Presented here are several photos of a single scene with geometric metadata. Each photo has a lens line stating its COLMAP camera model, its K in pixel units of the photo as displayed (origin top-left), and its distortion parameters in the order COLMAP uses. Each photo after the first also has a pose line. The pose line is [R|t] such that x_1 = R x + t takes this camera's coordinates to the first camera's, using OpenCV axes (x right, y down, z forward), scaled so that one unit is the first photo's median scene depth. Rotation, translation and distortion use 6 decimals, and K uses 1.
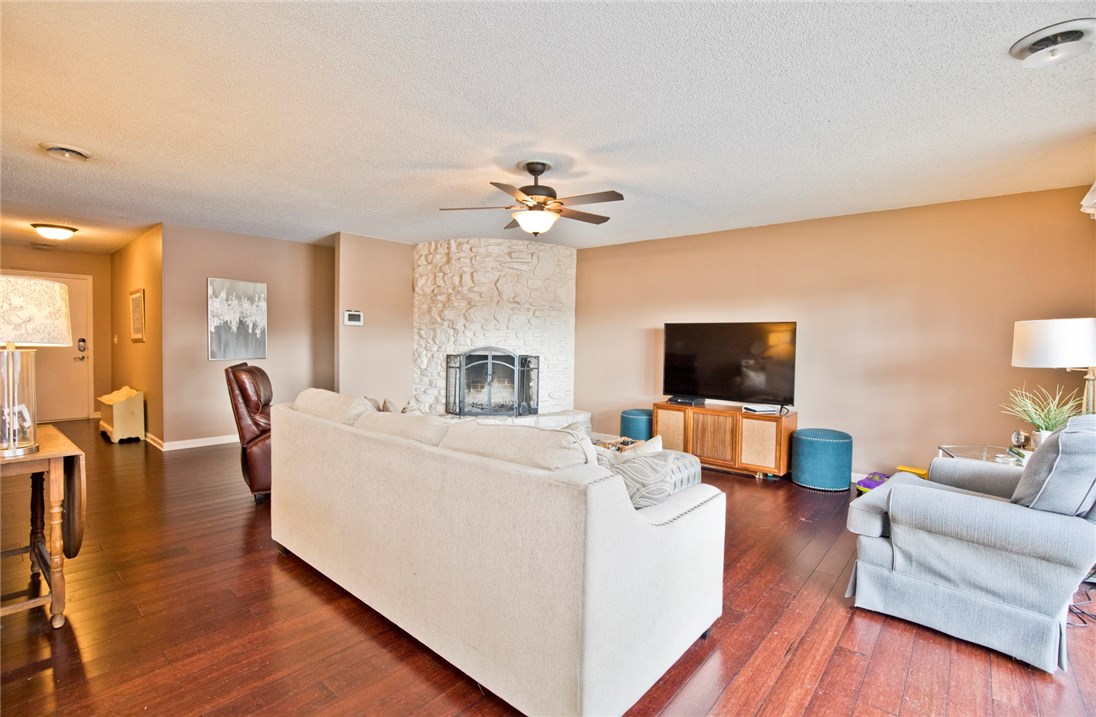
lens RADIAL K [[503.4, 0, 549.8], [0, 503.4, 354.4], [0, 0, 1]] dist [-0.023313, 0.000307]
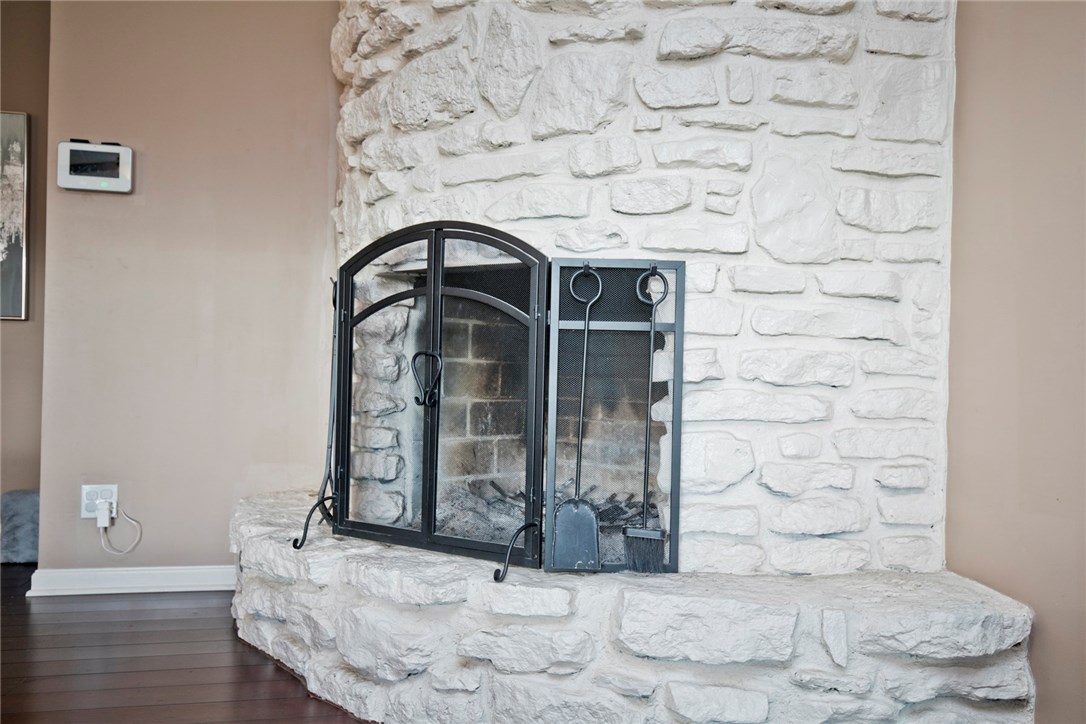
lens RADIAL K [[896.5, 0, 550.0], [0, 896.5, 354.0], [0, 0, 1]] dist [0.041886, -0.011821]
pose [[0.801777, -0.006652, -0.597587, 0.146868], [-0.030958, 0.998133, -0.052648, 0.059222], [0.596822, 0.060712, 0.800074, 0.728526]]
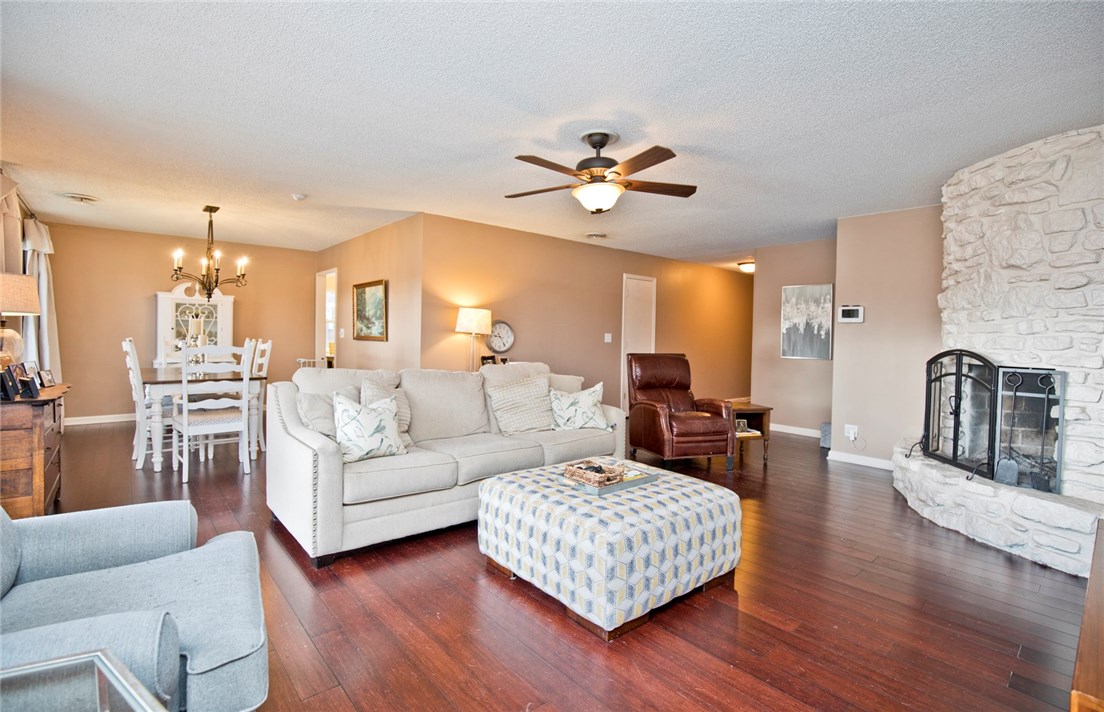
lens RADIAL K [[507.1, 0, 556.3], [0, 507.1, 351.4], [0, 0, 1]] dist [-0.023313, 0.000307]
pose [[-0.124945, 0.014316, -0.992060, 0.520357], [-0.057746, 0.998096, 0.021676, 0.001728], [0.990482, 0.059996, -0.123880, 0.606002]]
